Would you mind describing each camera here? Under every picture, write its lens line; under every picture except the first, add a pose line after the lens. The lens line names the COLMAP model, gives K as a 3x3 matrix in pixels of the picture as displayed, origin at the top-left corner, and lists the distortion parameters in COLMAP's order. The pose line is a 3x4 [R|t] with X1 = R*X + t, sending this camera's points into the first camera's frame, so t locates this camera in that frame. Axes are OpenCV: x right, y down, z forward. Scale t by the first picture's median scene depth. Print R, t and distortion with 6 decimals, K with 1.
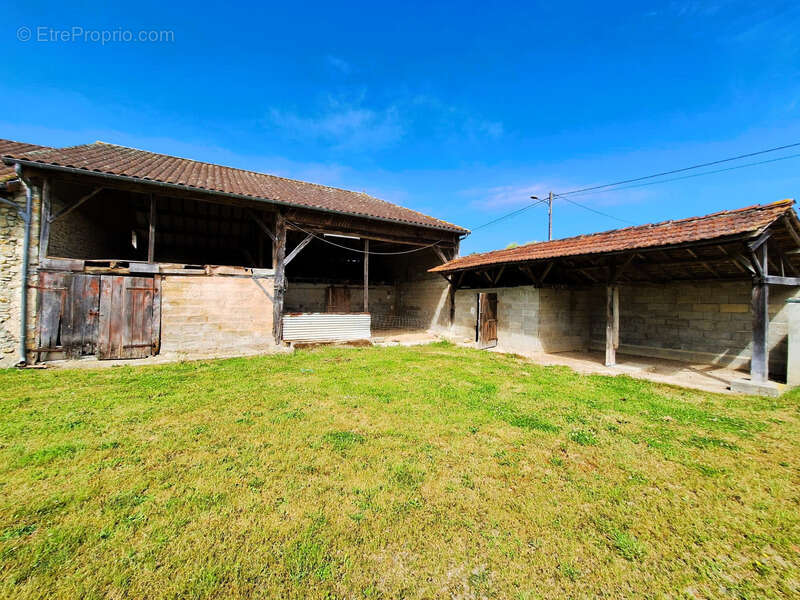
lens RADIAL K [[316.7, 0, 399.5], [0, 316.7, 296.0], [0, 0, 1]] dist [0.001723, 0.001133]
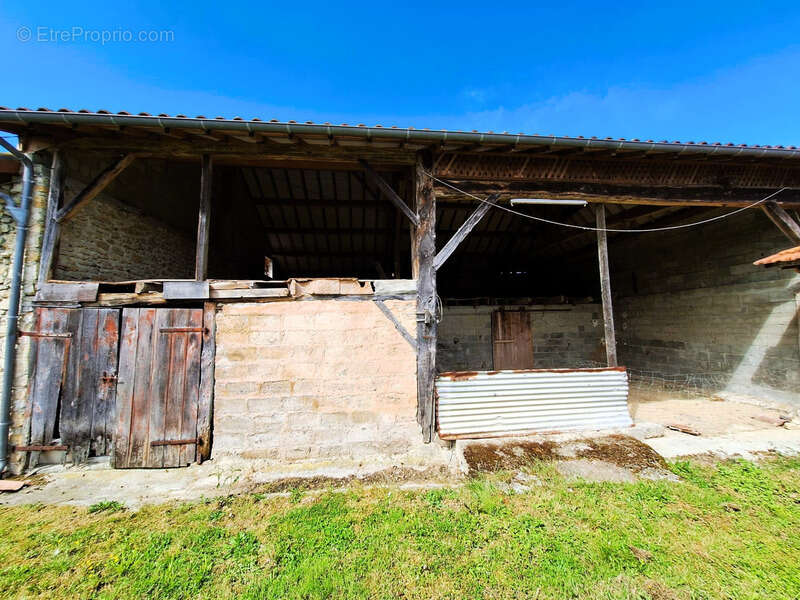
lens RADIAL K [[316.7, 0, 399.8], [0, 316.7, 296.5], [0, 0, 1]] dist [0.001723, 0.001133]
pose [[0.907947, -0.060012, -0.414765, -0.248069], [0.030915, 0.996589, -0.076520, -0.025572], [0.417942, 0.056654, 0.906705, 0.629231]]
